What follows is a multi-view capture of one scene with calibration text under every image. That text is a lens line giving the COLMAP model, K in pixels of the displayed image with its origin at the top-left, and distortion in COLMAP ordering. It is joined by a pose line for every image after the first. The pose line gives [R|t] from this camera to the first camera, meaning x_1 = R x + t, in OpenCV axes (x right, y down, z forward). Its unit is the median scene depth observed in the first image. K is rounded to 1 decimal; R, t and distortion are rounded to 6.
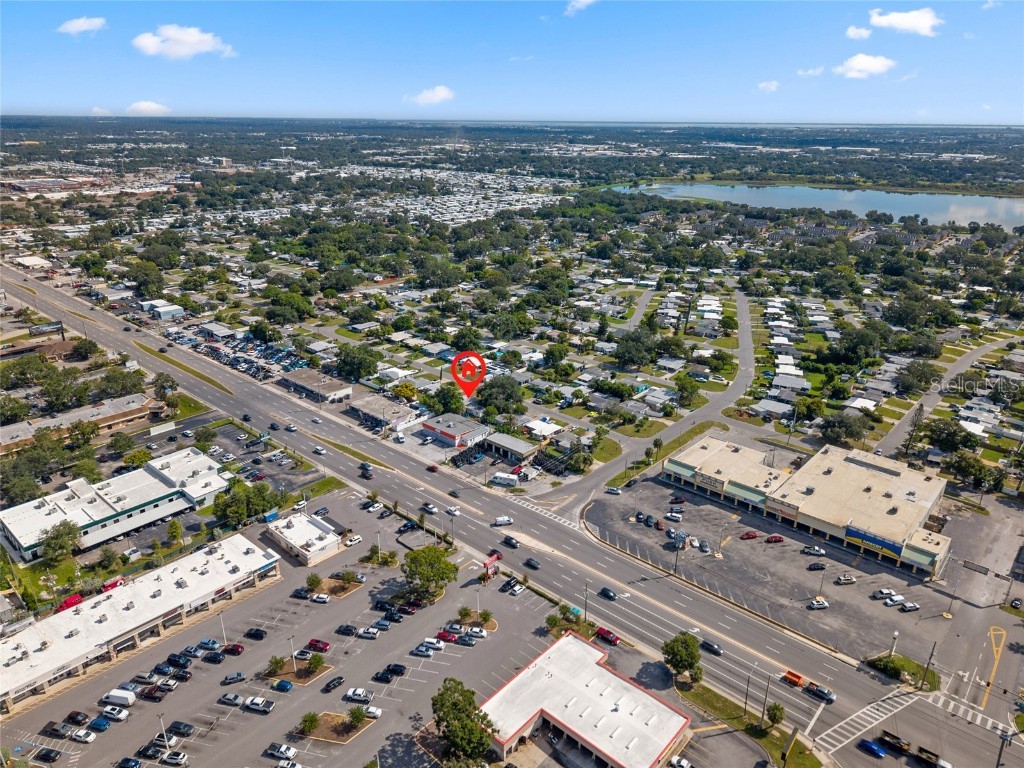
lens RADIAL K [[695.0, 0, 512.9], [0, 695.0, 363.2], [0, 0, 1]] dist [0.017640, -0.001177]
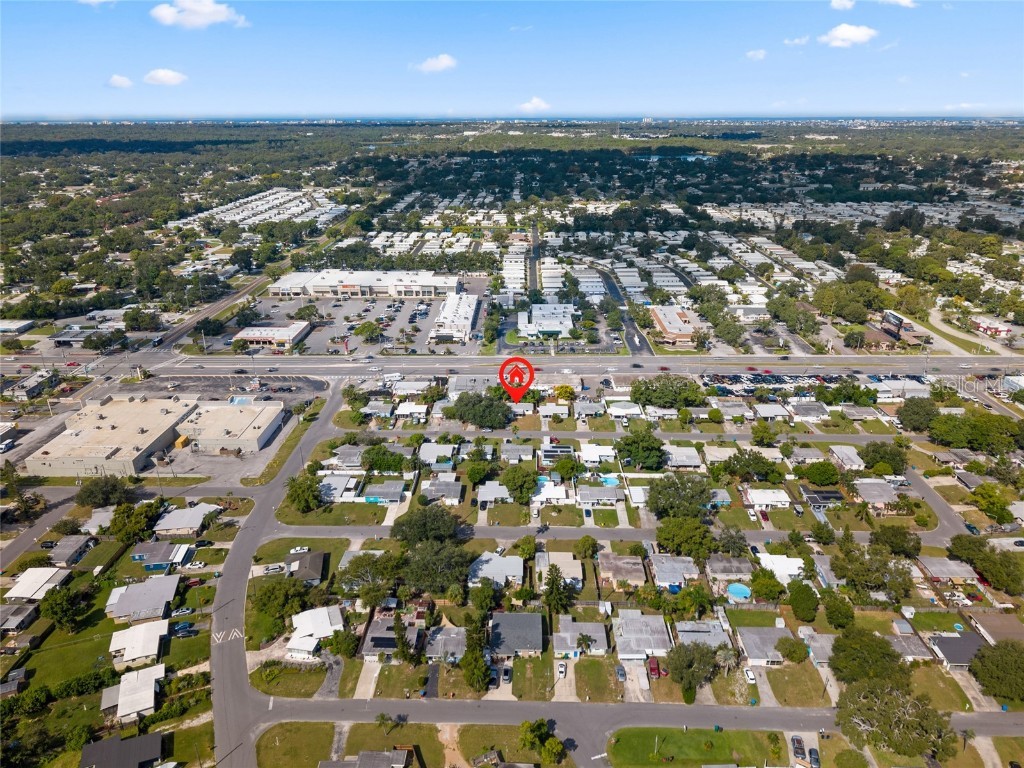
lens RADIAL K [[676.7, 0, 512.0], [0, 676.7, 384.0], [0, 0, 1]] dist [0.025799, -0.002104]
pose [[-0.761970, 0.241850, -0.600759, 0.555114], [-0.215982, 0.779640, 0.587803, -0.598466], [0.610536, 0.577641, -0.541827, 1.659407]]
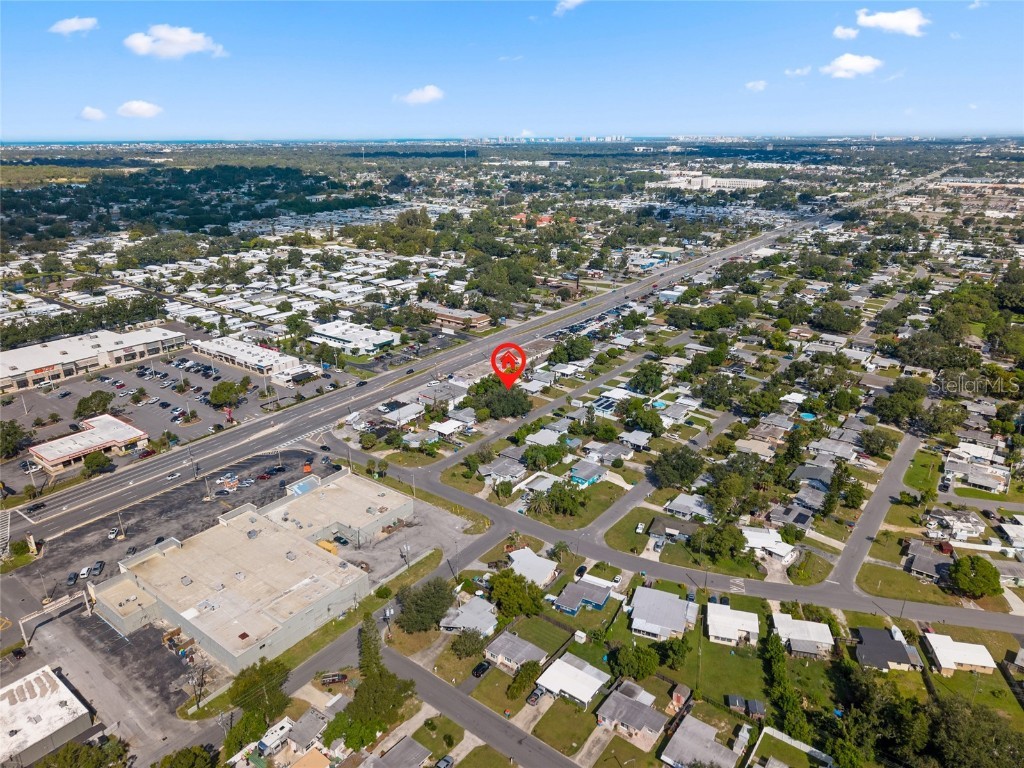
lens RADIAL K [[676.7, 0, 512.0], [0, 676.7, 384.0], [0, 0, 1]] dist [0.025799, -0.002104]
pose [[0.084470, 0.339979, -0.936632, 0.988828], [-0.333611, 0.895391, 0.294922, -0.299643], [0.938919, 0.287559, 0.189054, 0.888736]]
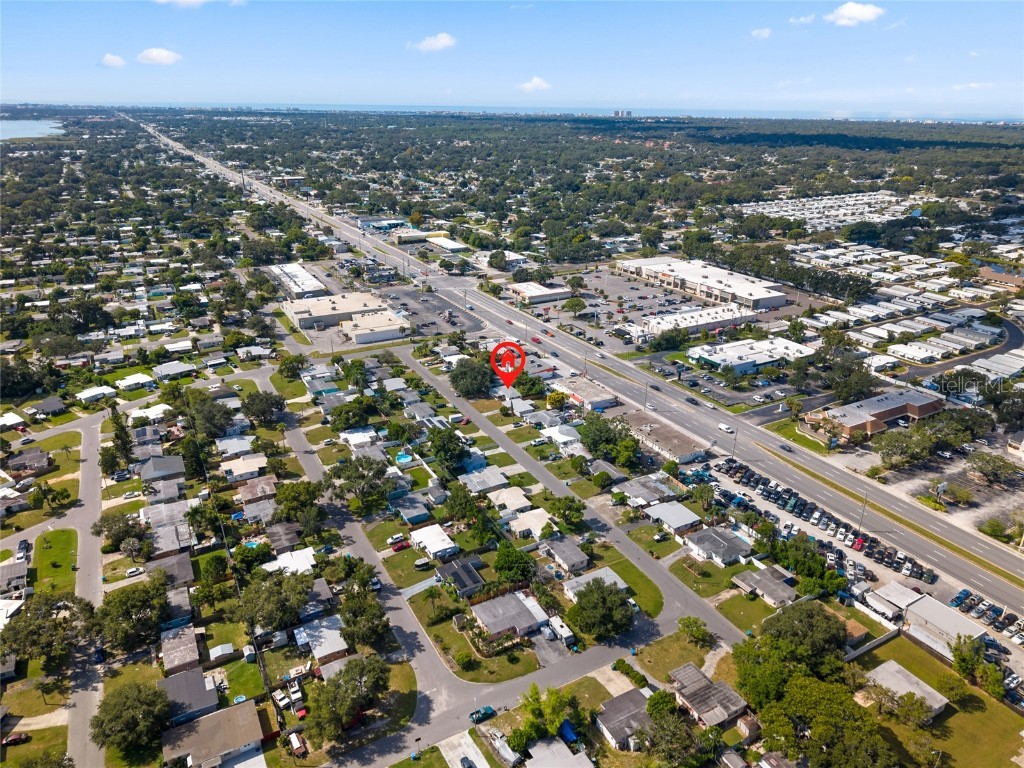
lens RADIAL K [[695.0, 0, 512.9], [0, 695.0, 363.2], [0, 0, 1]] dist [0.017640, -0.001177]
pose [[-0.945075, -0.129162, 0.300250, -0.416939], [0.093396, 0.773593, 0.626762, -0.661029], [-0.313225, 0.620380, -0.719040, 1.861923]]
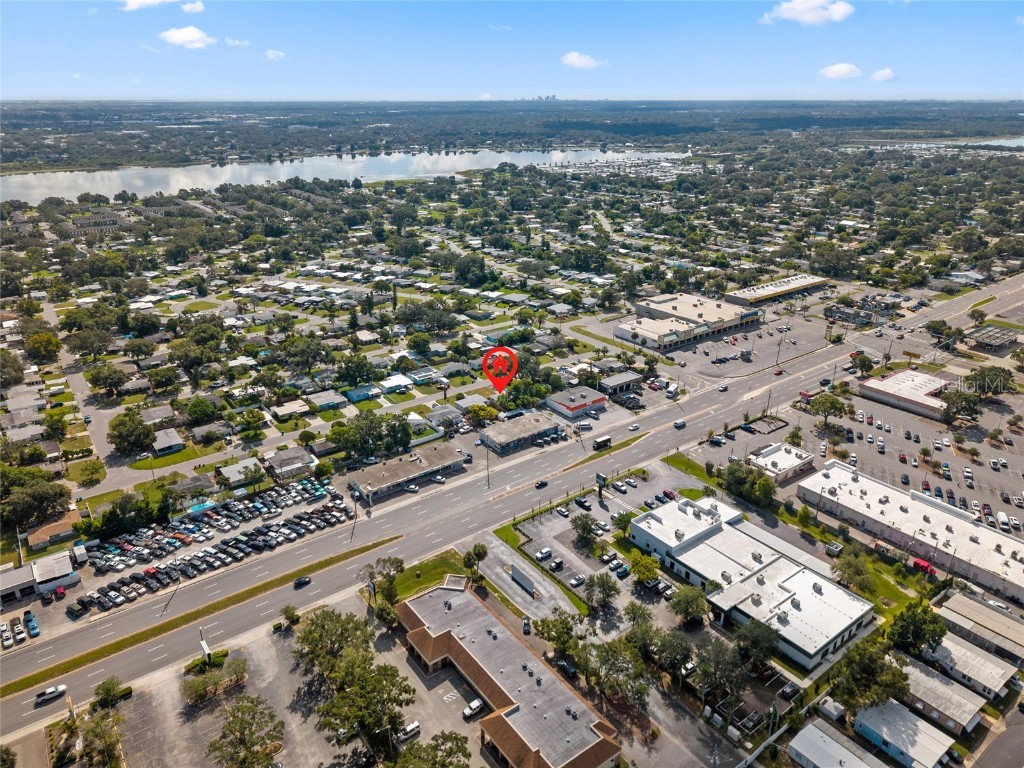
lens RADIAL K [[676.7, 0, 512.0], [0, 676.7, 384.0], [0, 0, 1]] dist [0.025799, -0.002104]
pose [[0.201381, -0.385378, 0.900516, -1.020370], [0.328696, 0.892630, 0.308497, -0.276402], [-0.922716, 0.233870, 0.306431, 0.772113]]
